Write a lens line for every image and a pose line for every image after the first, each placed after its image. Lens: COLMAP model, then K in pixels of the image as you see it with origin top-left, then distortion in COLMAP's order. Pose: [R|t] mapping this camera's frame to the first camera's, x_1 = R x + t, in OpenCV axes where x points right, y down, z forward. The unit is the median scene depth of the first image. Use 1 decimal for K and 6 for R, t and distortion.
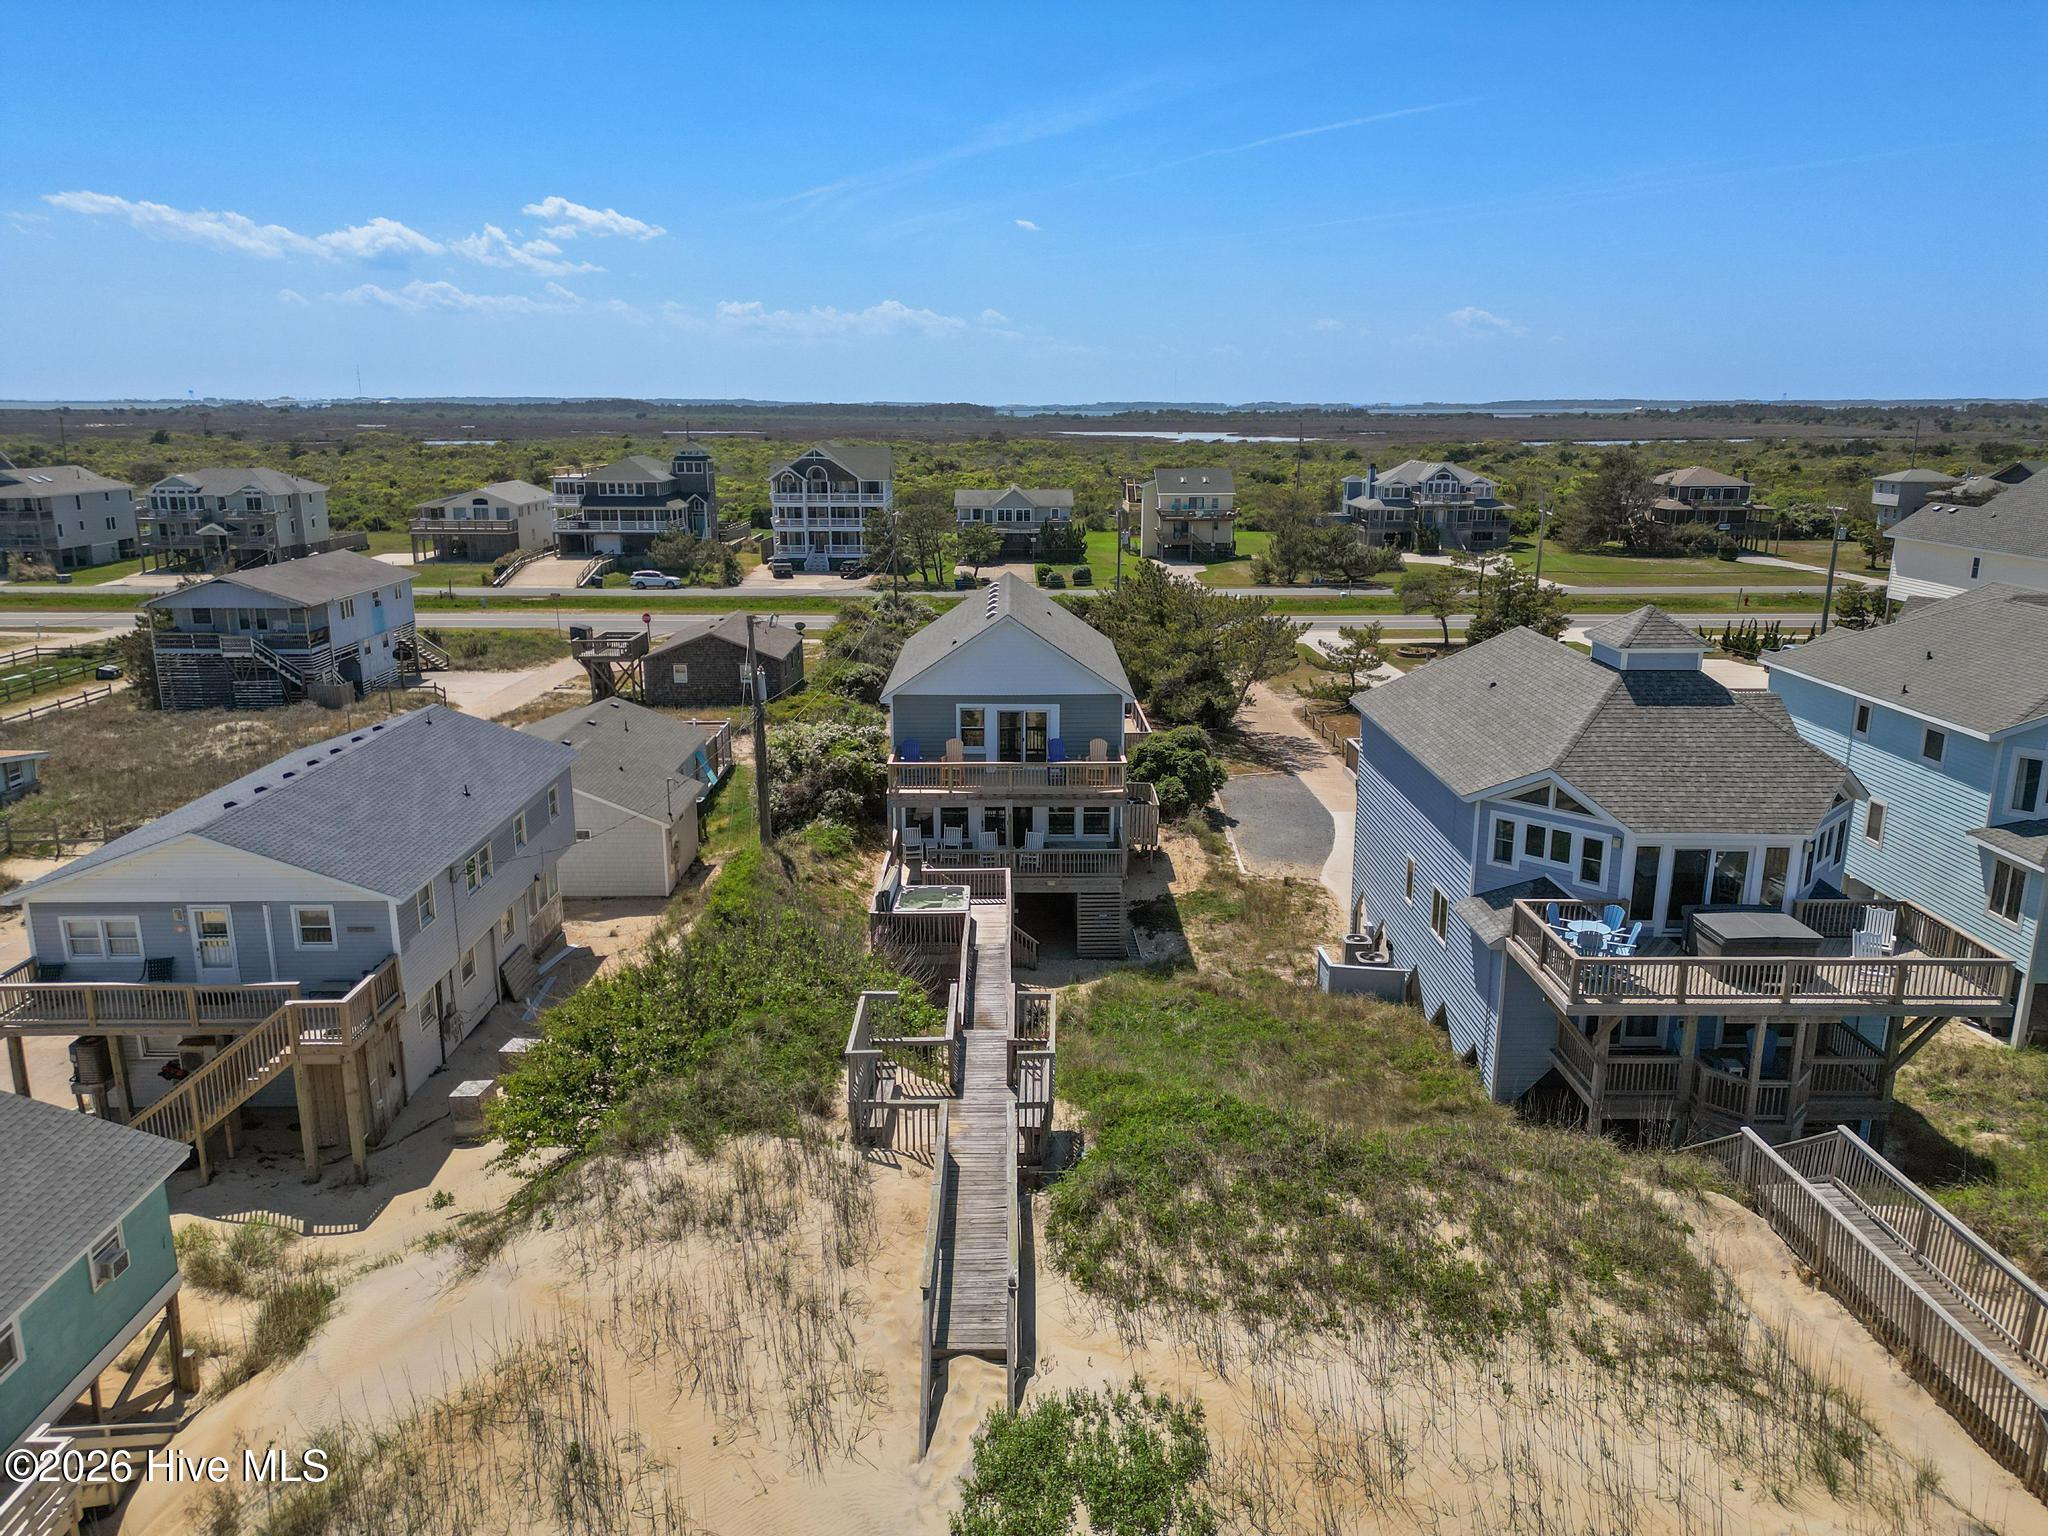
lens RADIAL K [[1439.7, 0, 1024.0], [0, 1439.7, 768.0], [0, 0, 1]] dist [0.074295, -0.075761]
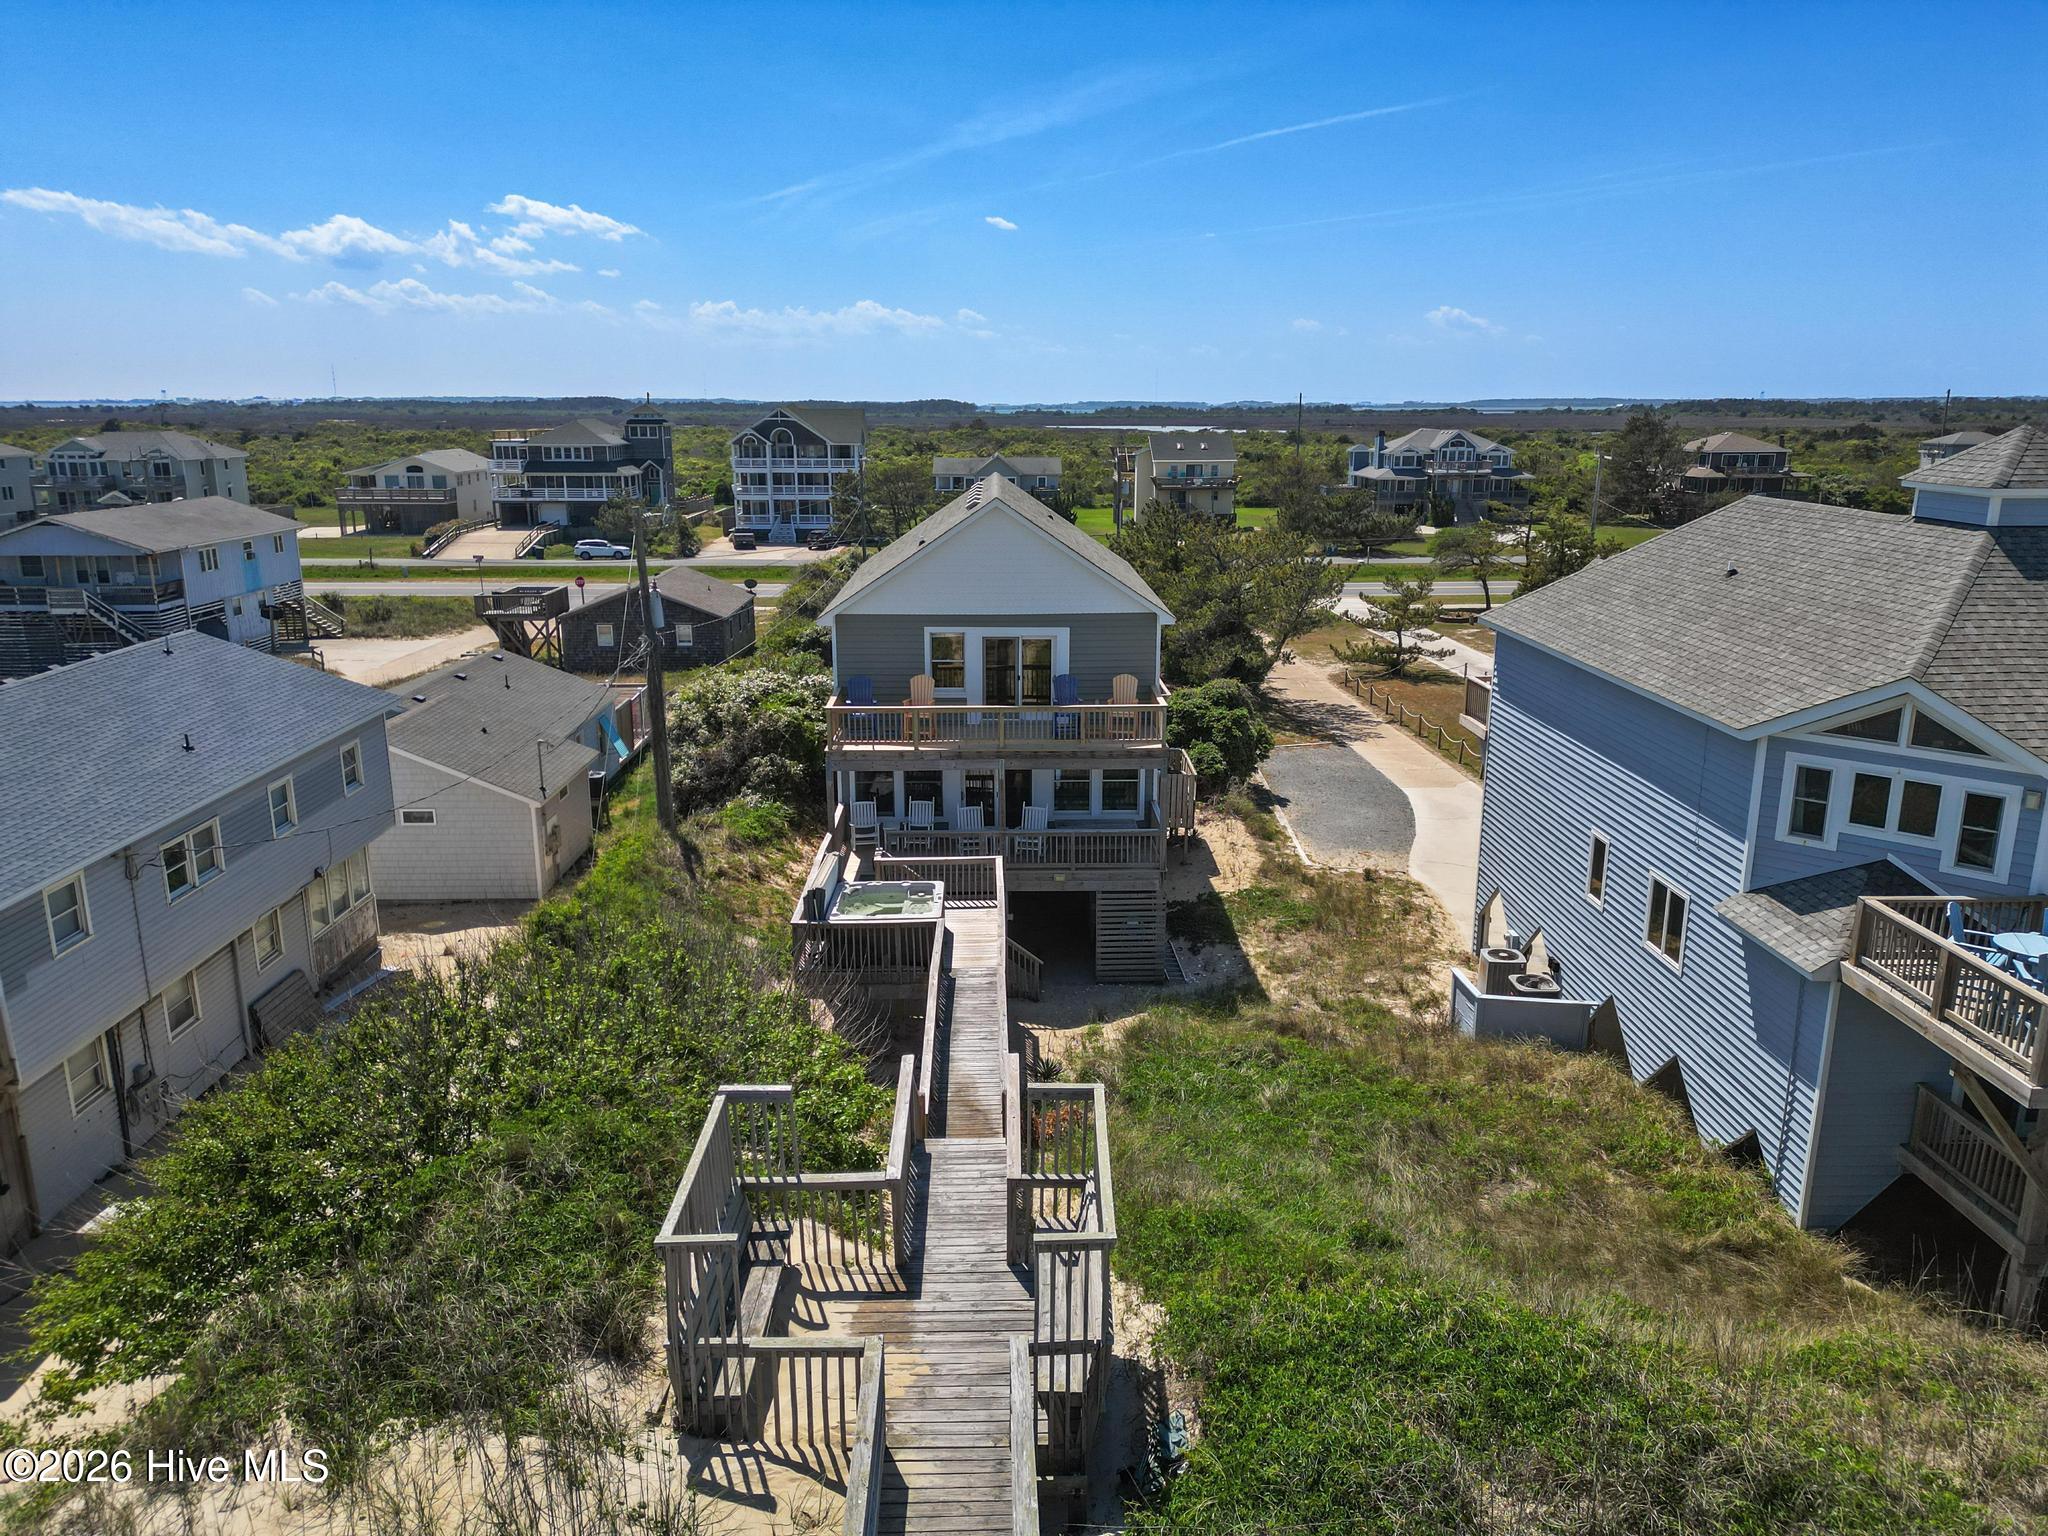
lens RADIAL K [[1439.7, 0, 1024.0], [0, 1439.7, 768.0], [0, 0, 1]] dist [0.074295, -0.075761]
pose [[0.999919, -0.004233, 0.012013, -0.005225], [0.004235, 0.999991, -0.000177, 0.020001], [-0.012012, 0.000228, 0.999928, 0.223102]]
